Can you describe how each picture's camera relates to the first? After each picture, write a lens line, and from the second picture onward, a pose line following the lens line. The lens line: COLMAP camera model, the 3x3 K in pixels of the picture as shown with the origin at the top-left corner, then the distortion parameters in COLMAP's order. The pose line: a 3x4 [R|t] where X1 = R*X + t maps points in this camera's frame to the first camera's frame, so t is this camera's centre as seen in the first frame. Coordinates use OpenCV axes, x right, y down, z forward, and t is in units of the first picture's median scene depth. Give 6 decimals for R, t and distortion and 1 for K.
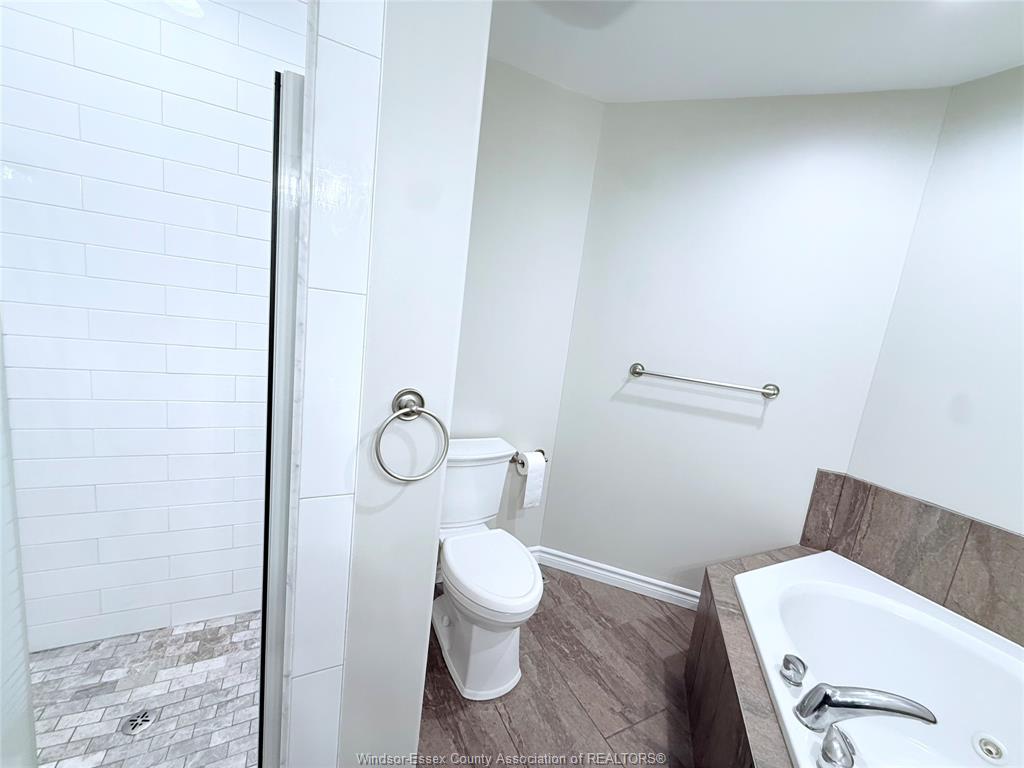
lens RADIAL K [[409.1, 0, 513.0], [0, 409.1, 384.6], [0, 0, 1]] dist [0.002178, 0.000300]
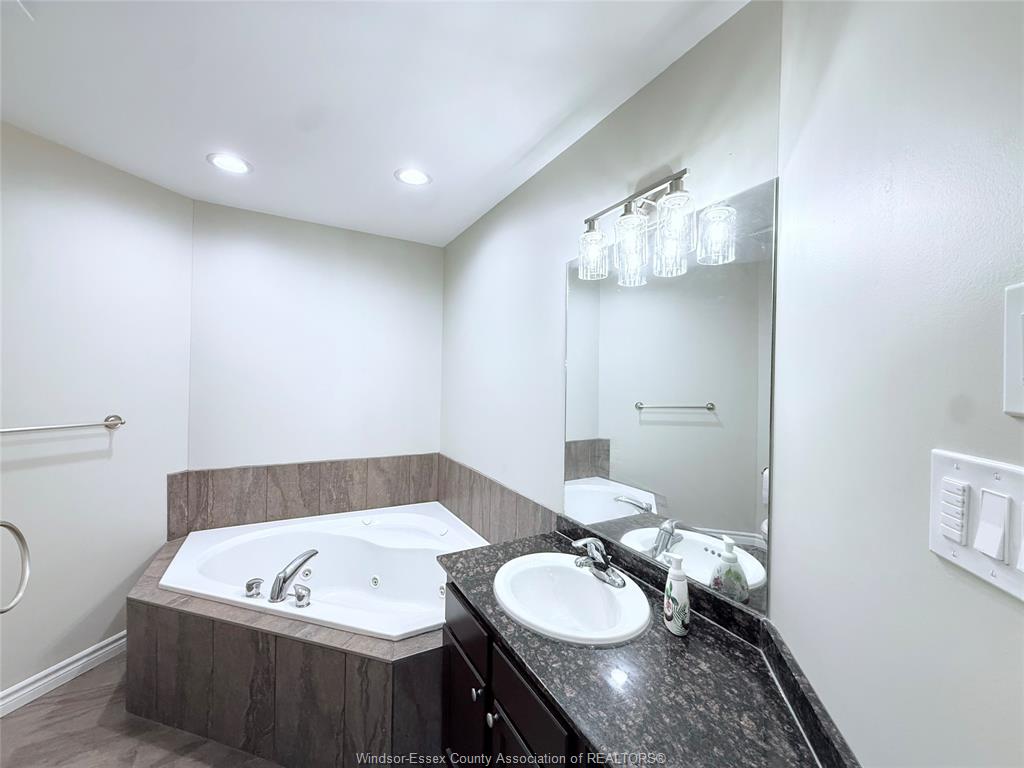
lens RADIAL K [[409.1, 0, 512.6], [0, 409.1, 382.0], [0, 0, 1]] dist [0.002178, 0.000300]
pose [[-0.042516, -0.130494, 0.990537, -0.496147], [0.144421, 0.980218, 0.135334, -0.085488], [-0.988603, 0.148808, -0.022829, -0.030250]]
